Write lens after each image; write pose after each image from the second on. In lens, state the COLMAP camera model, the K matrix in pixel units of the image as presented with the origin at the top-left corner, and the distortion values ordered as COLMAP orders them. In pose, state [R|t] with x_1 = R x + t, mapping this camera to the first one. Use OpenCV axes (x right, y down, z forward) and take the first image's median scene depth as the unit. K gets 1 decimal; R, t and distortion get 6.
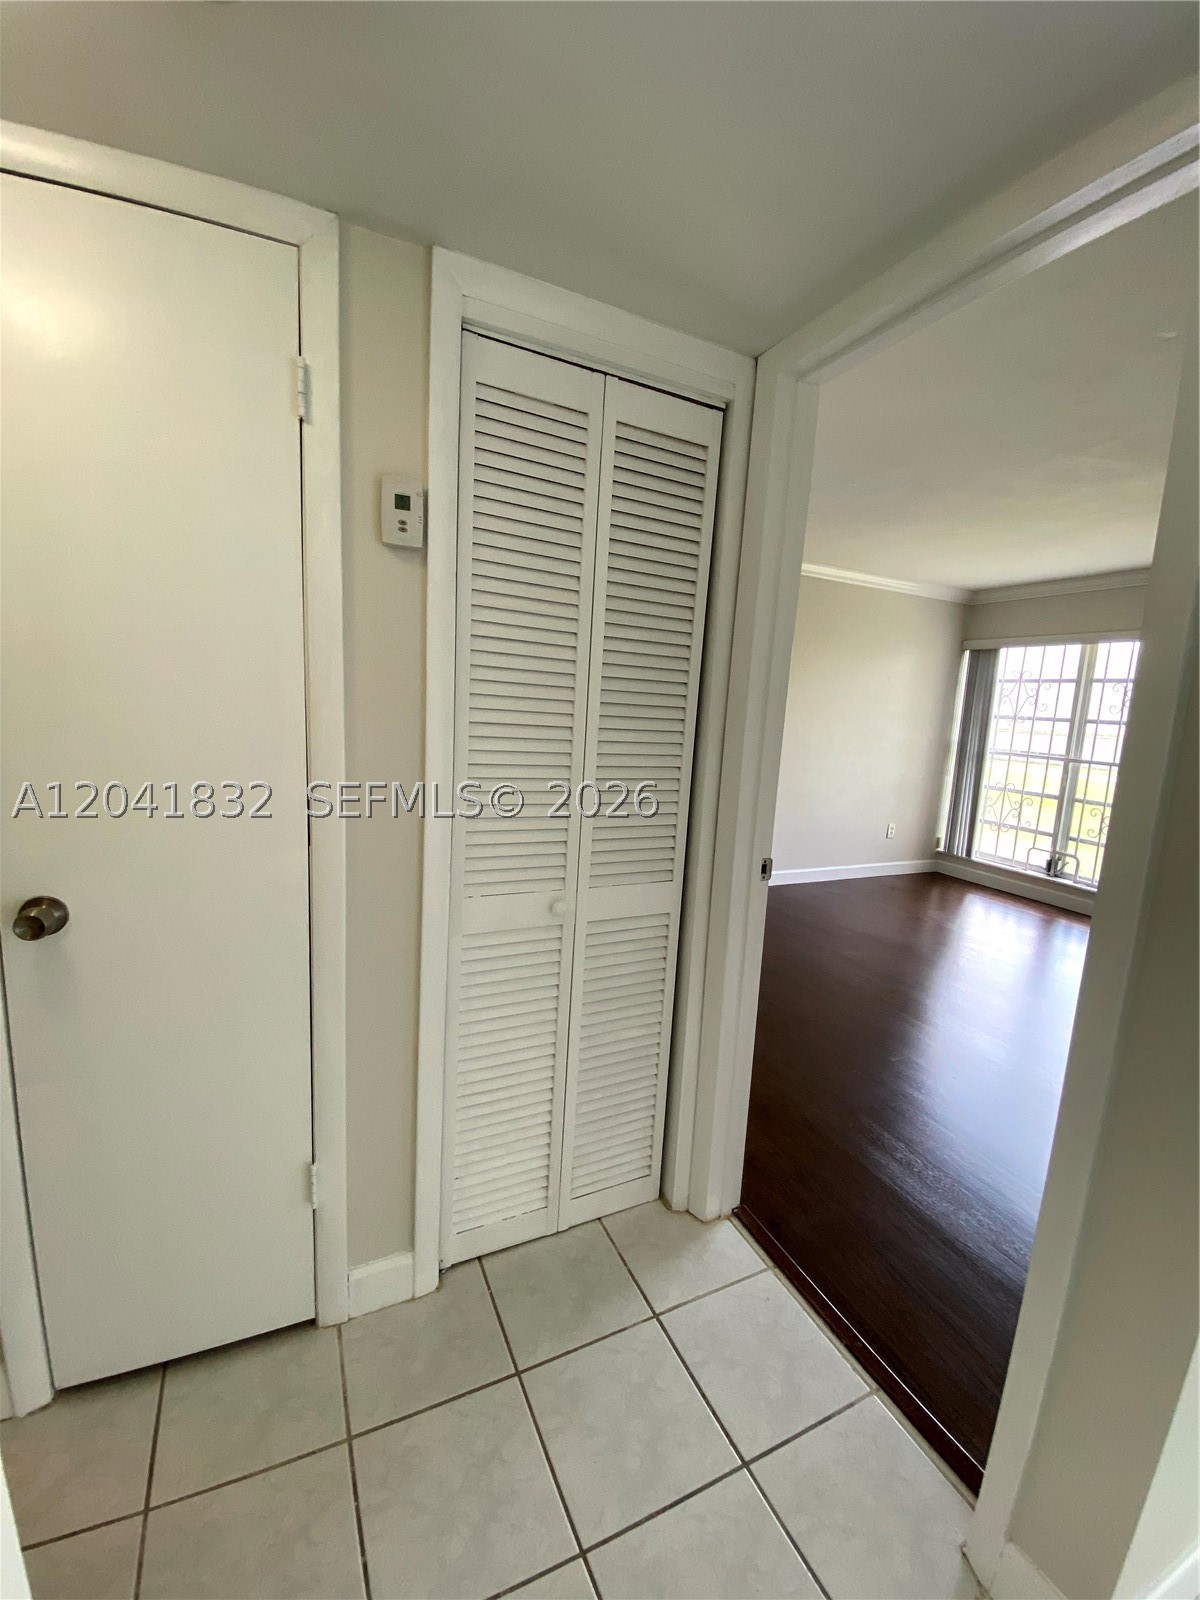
lens RADIAL K [[649.1, 0, 600.0], [0, 649.1, 800.0], [0, 0, 1]] dist [0.000531, -0.014909]
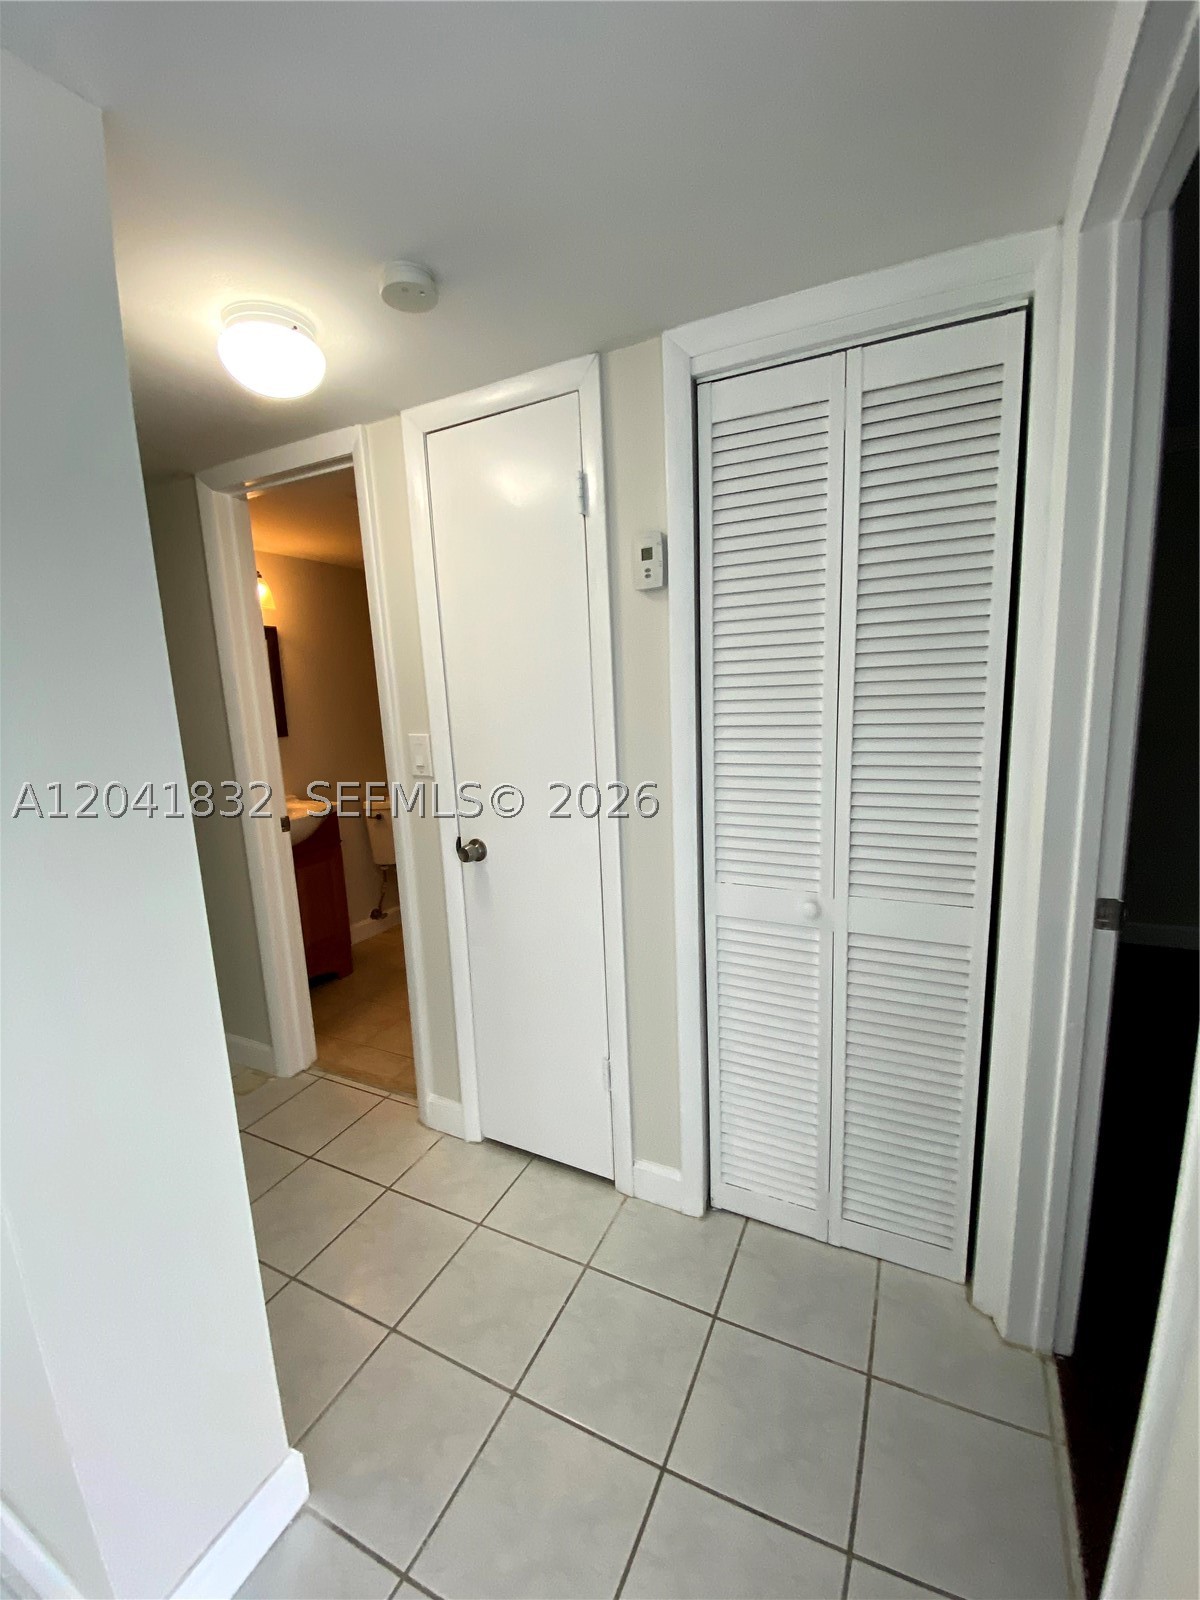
lens RADIAL K [[649.1, 0, 600.0], [0, 649.1, 800.0], [0, 0, 1]] dist [0.000531, -0.014909]
pose [[0.606546, 0.052820, -0.793292, 0.167378], [-0.040077, 0.998553, 0.035844, -0.007818], [0.794037, 0.010052, 0.607786, 0.046055]]
